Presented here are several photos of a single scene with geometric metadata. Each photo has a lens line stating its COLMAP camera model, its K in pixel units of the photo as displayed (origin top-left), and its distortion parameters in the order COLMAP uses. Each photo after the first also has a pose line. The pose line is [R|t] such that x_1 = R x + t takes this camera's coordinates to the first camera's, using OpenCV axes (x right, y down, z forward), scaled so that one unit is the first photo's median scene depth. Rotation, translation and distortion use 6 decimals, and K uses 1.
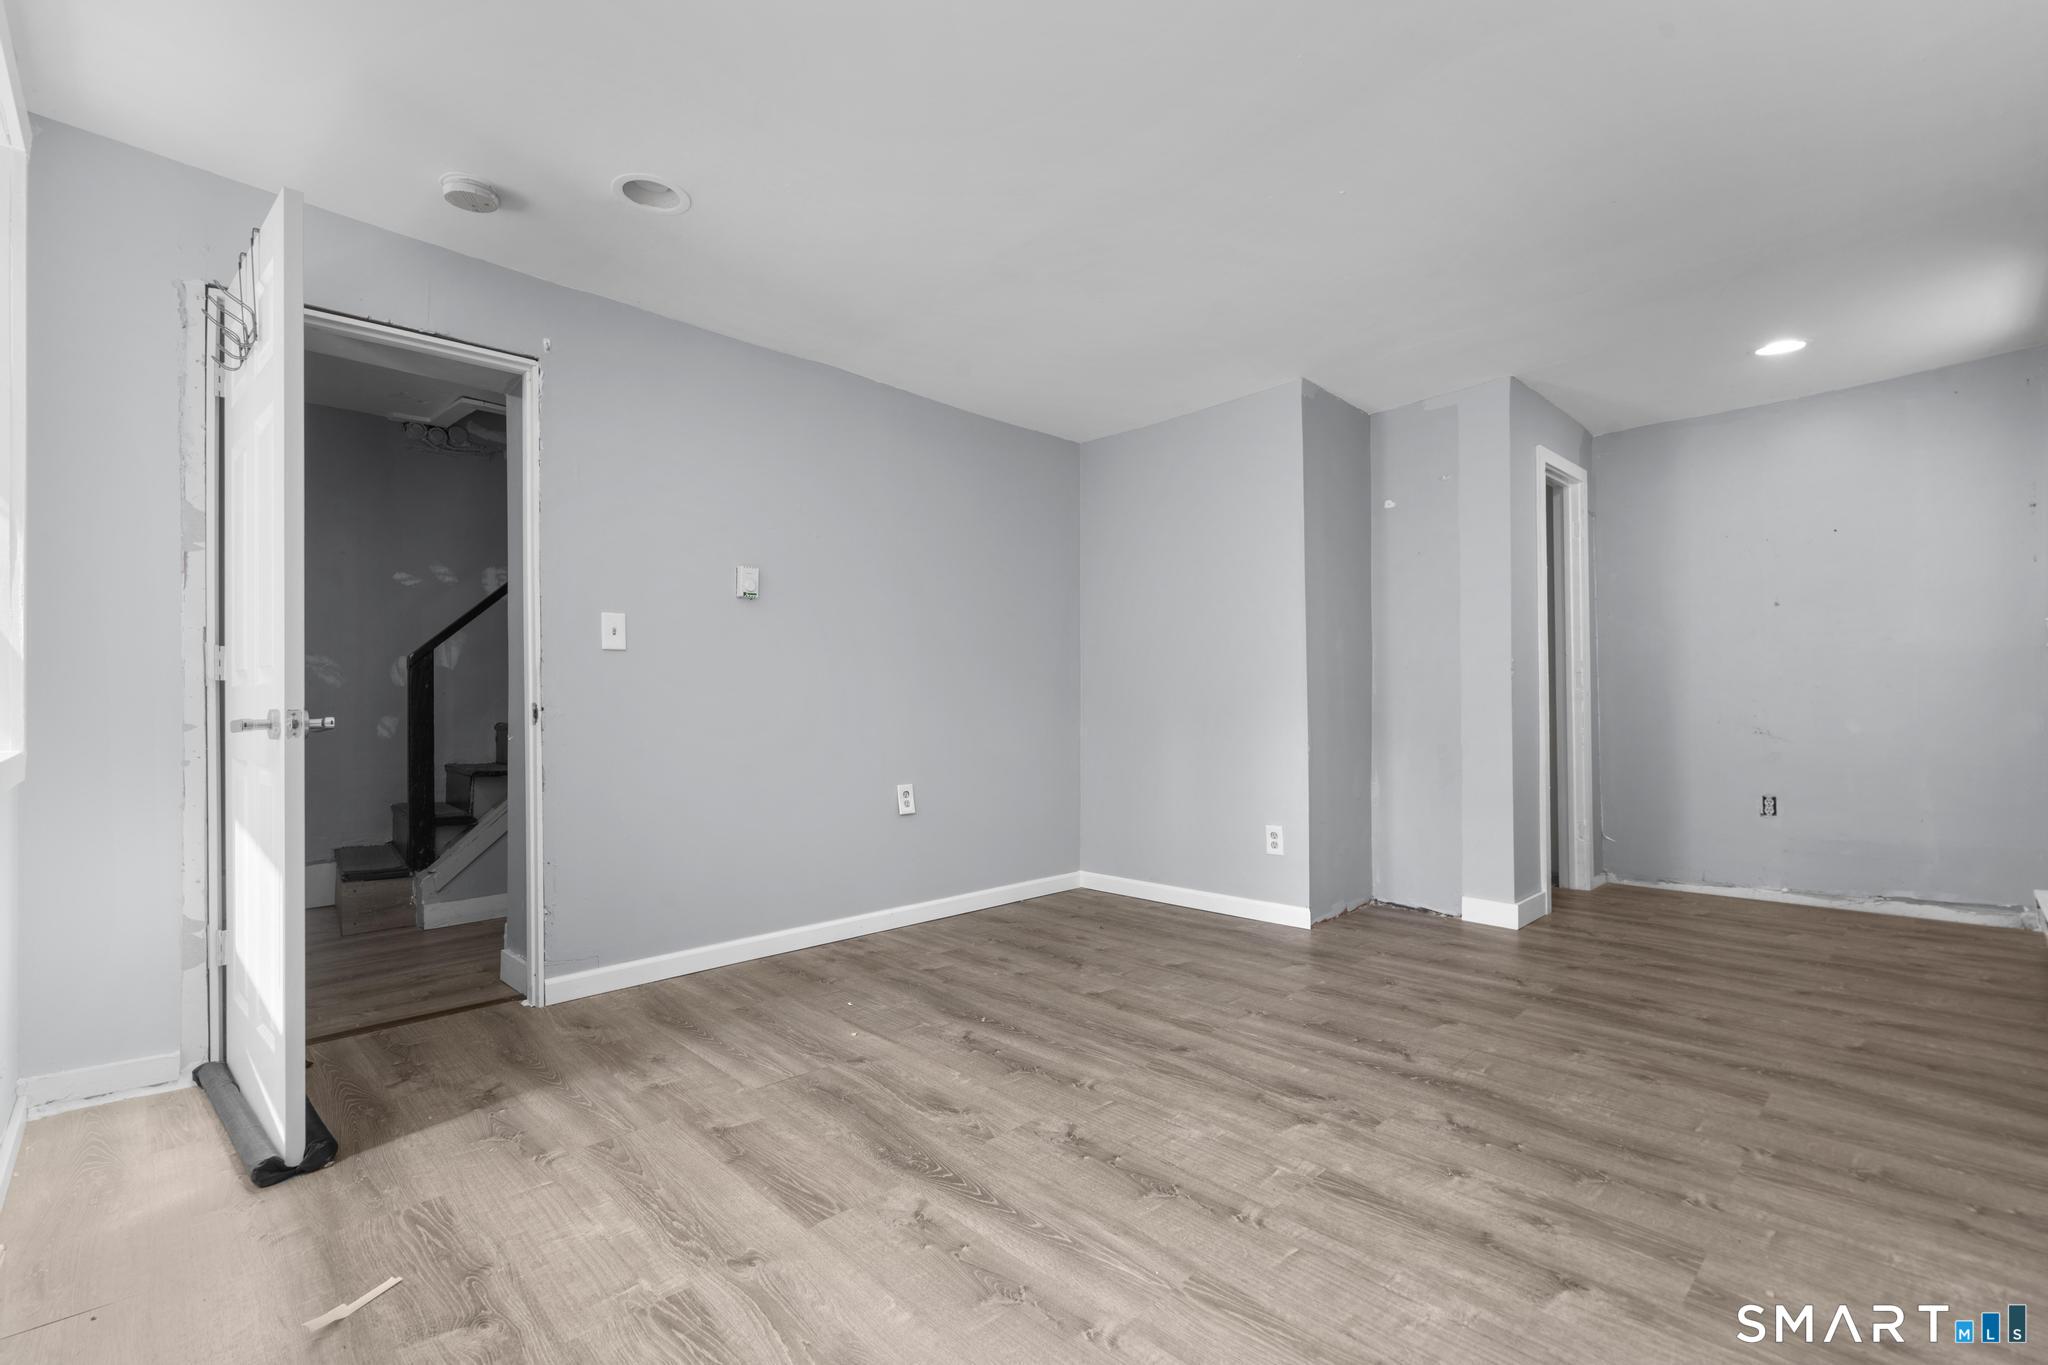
lens RADIAL K [[924.0, 0, 1021.6], [0, 924.0, 685.8], [0, 0, 1]] dist [-0.006463, 0.004070]
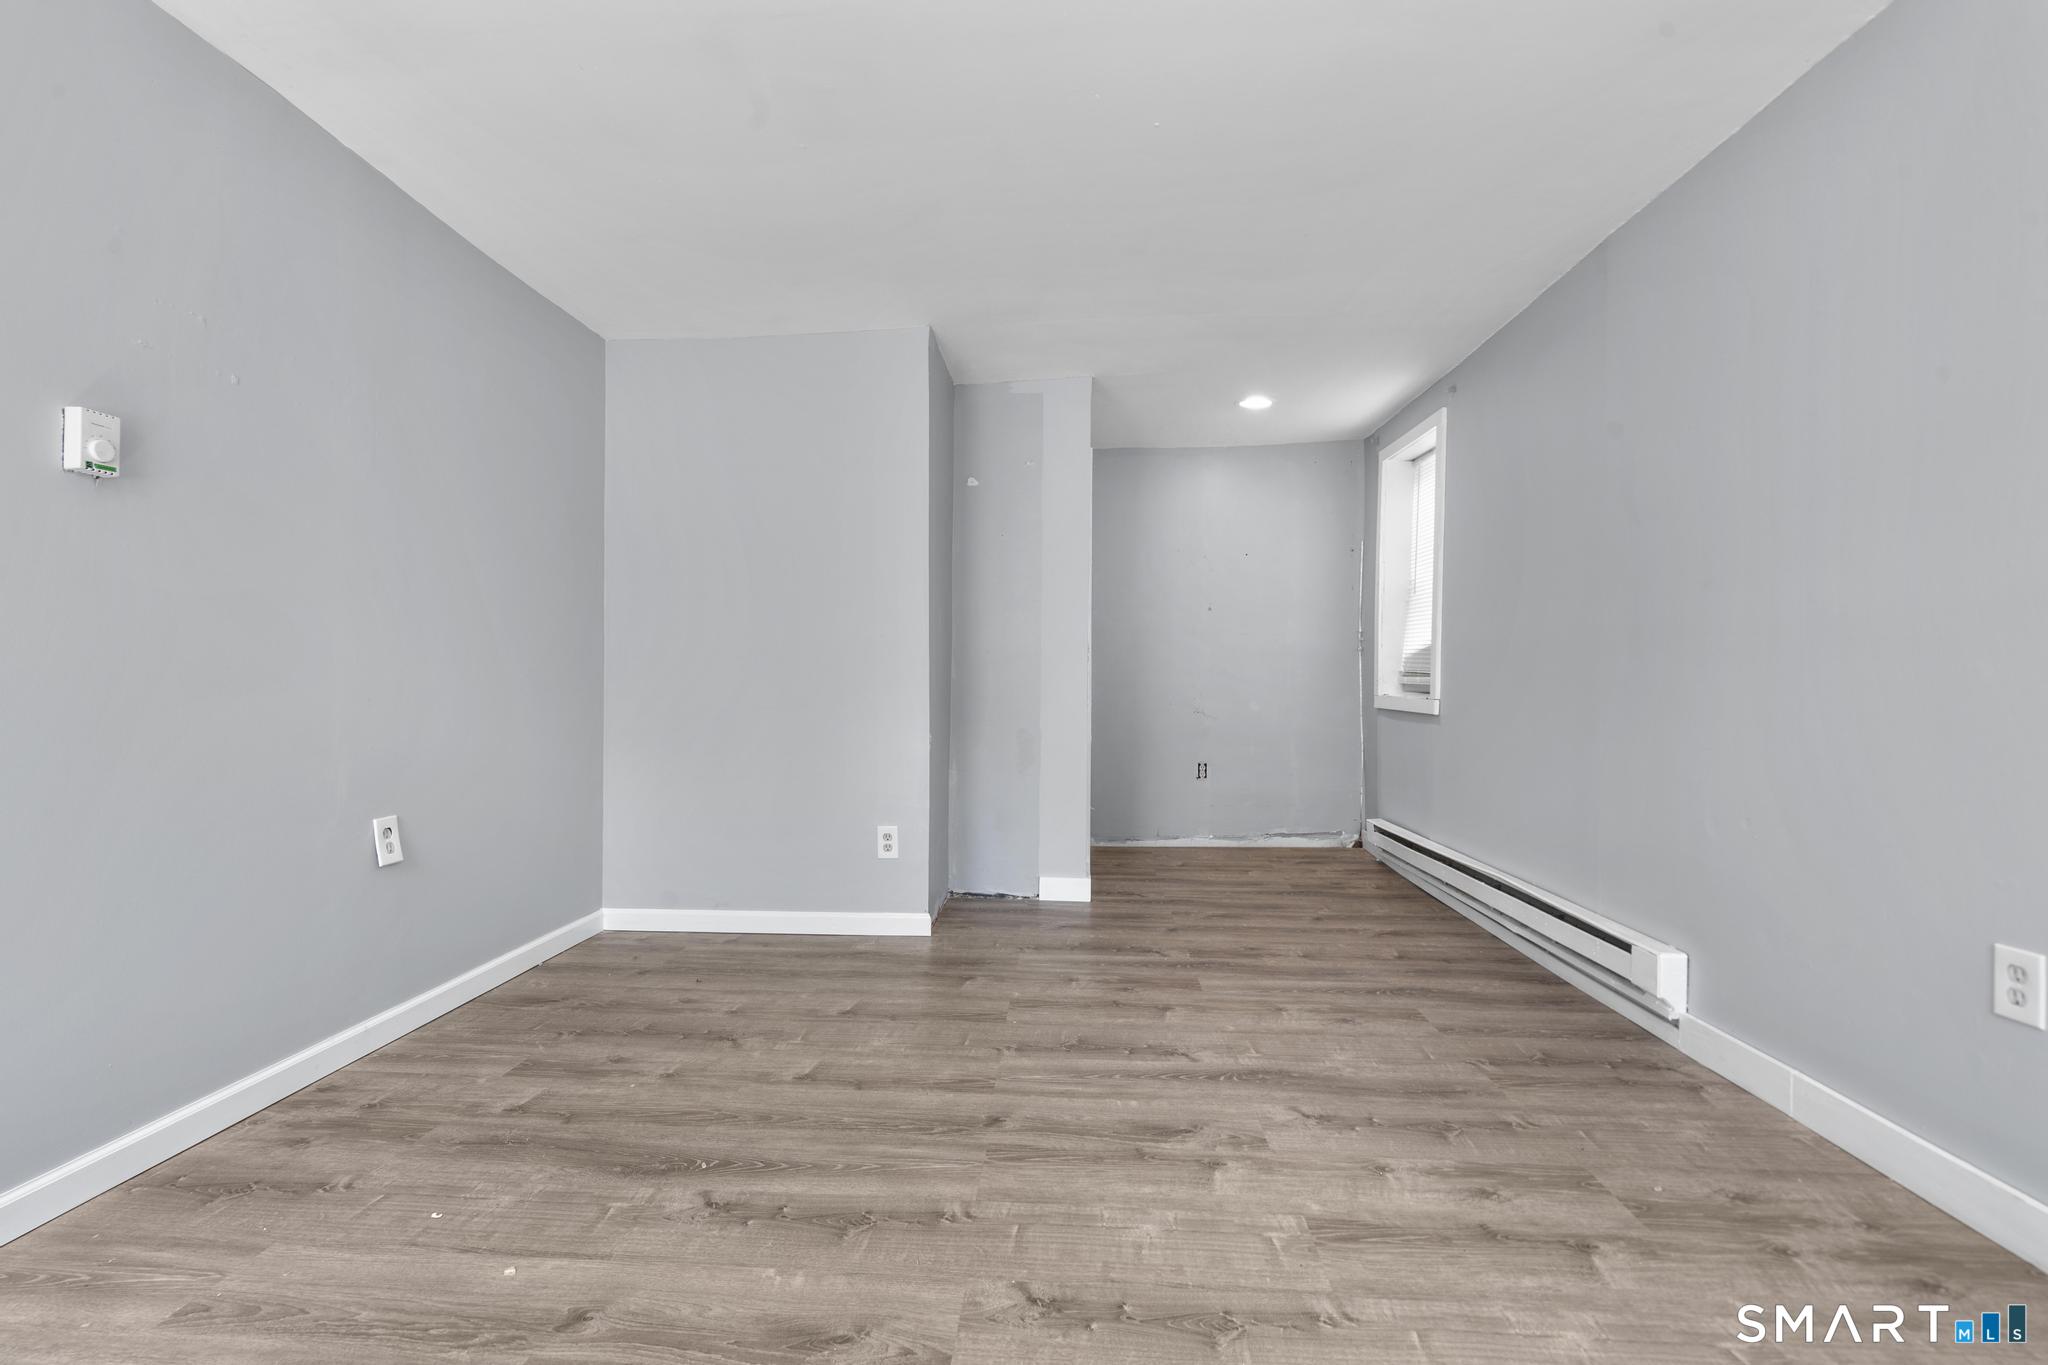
lens RADIAL K [[924.0, 0, 1021.6], [0, 924.0, 685.8], [0, 0, 1]] dist [-0.006463, 0.004070]
pose [[0.742057, 0.003793, 0.670326, -0.331082], [-0.016678, 0.999779, 0.012806, 0.005385], [-0.670129, -0.020683, 0.741957, 0.379086]]
